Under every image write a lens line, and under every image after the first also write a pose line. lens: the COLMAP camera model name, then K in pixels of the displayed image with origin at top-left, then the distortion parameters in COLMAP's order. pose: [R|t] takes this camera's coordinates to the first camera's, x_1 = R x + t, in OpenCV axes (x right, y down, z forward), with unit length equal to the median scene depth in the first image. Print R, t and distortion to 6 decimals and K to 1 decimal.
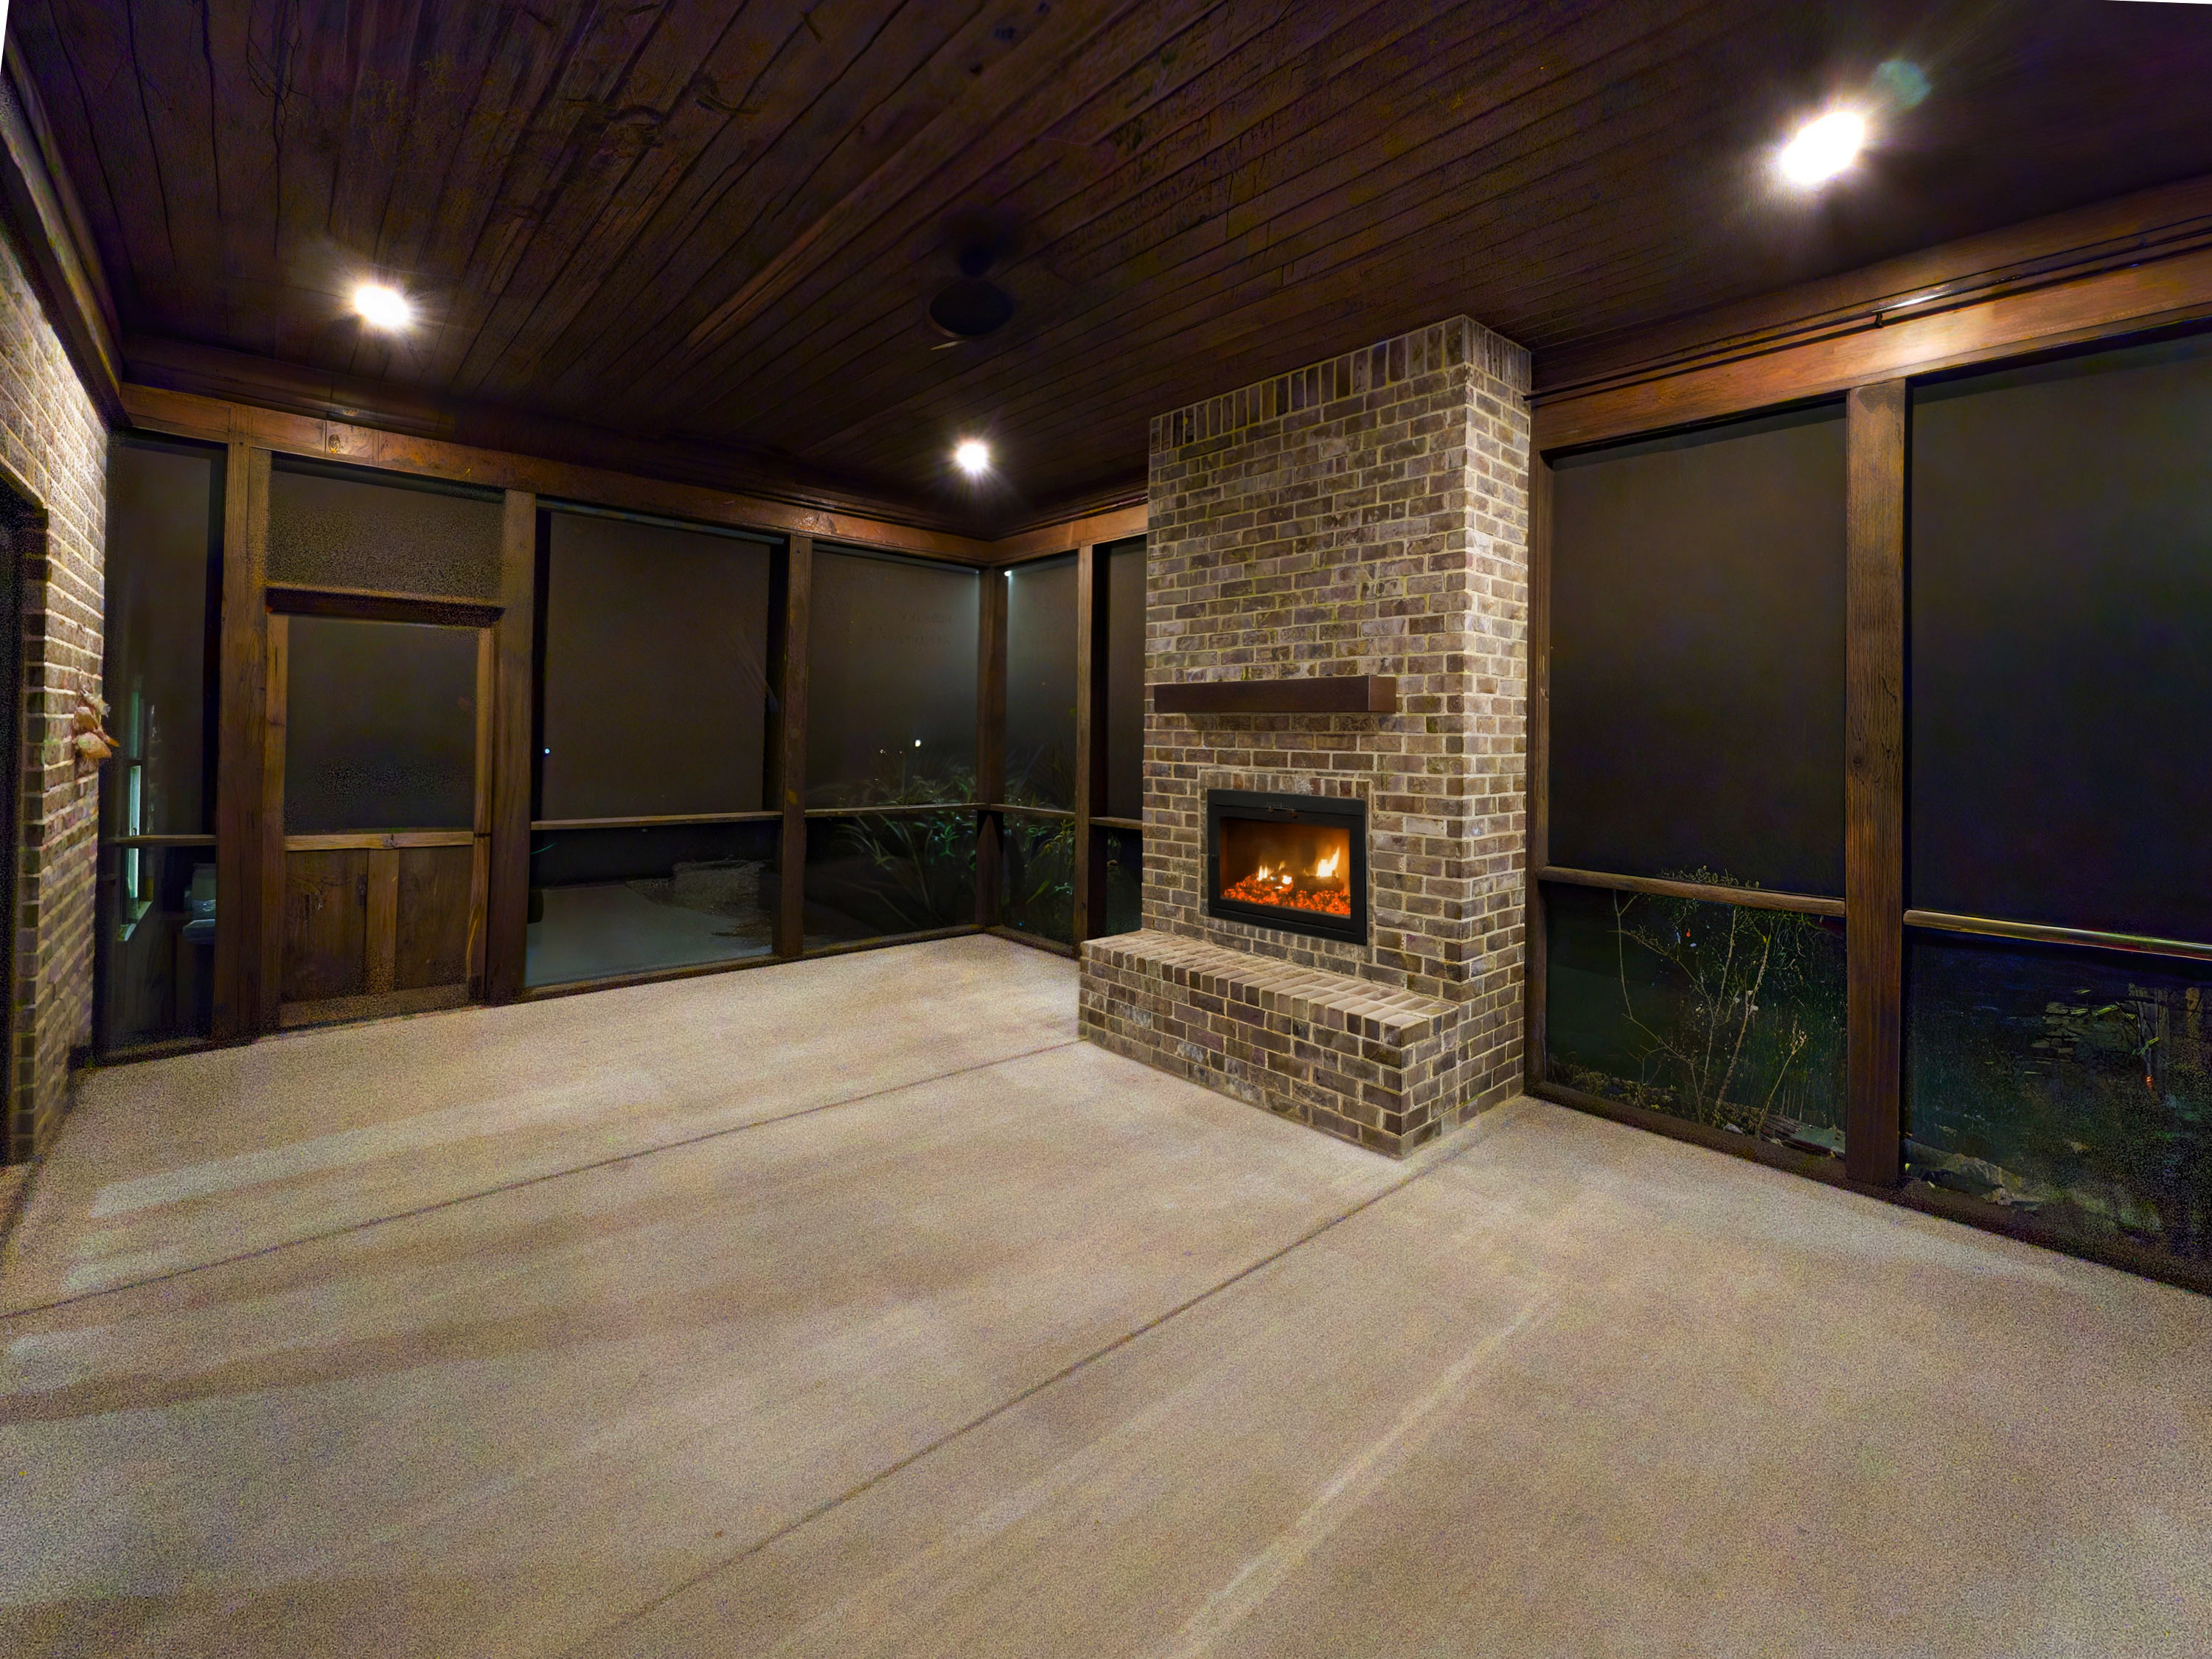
lens RADIAL K [[884.9, 0, 1105.0], [0, 884.9, 737.4], [0, 0, 1]] dist [-0.001192, -0.000107]
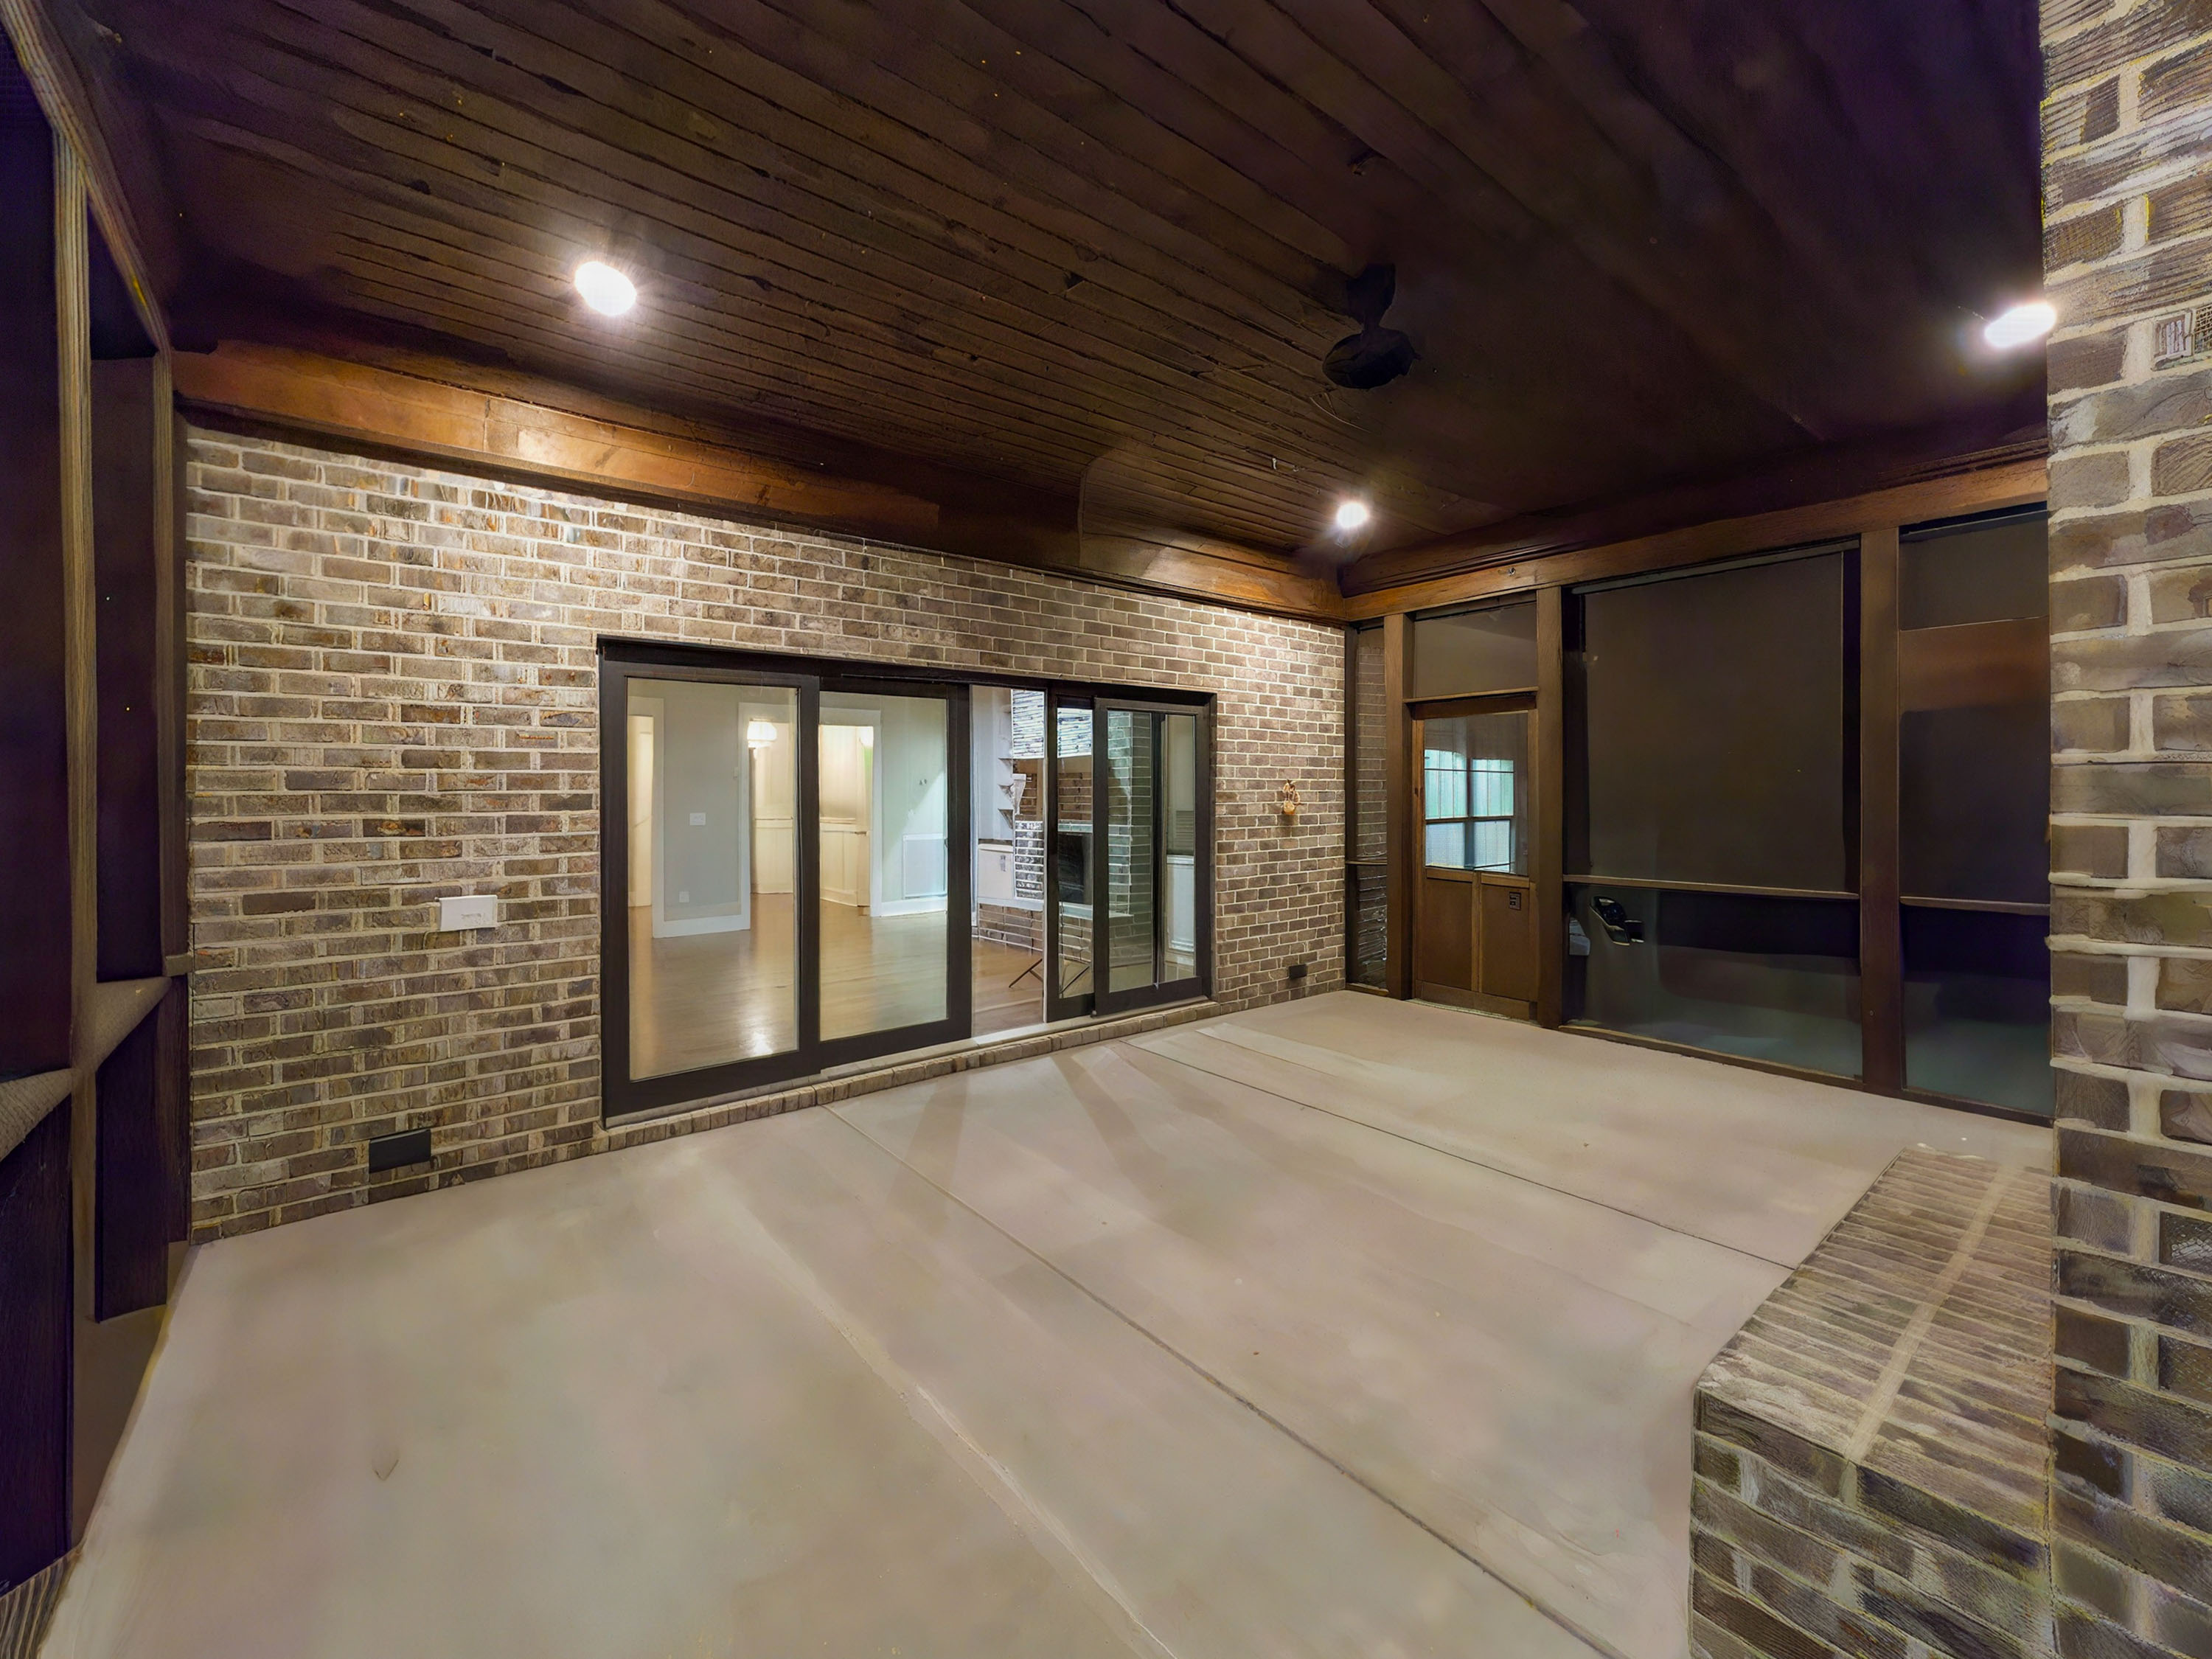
lens RADIAL K [[900.2, 0, 1106.0], [0, 900.2, 829.5], [0, 0, 1]] dist [-0.023860, 0.000065]
pose [[-0.025317, 0.020367, -0.999472, 0.848333], [0.007573, 0.999768, 0.020181, 0.017774], [0.999651, -0.007058, -0.025465, 0.733951]]
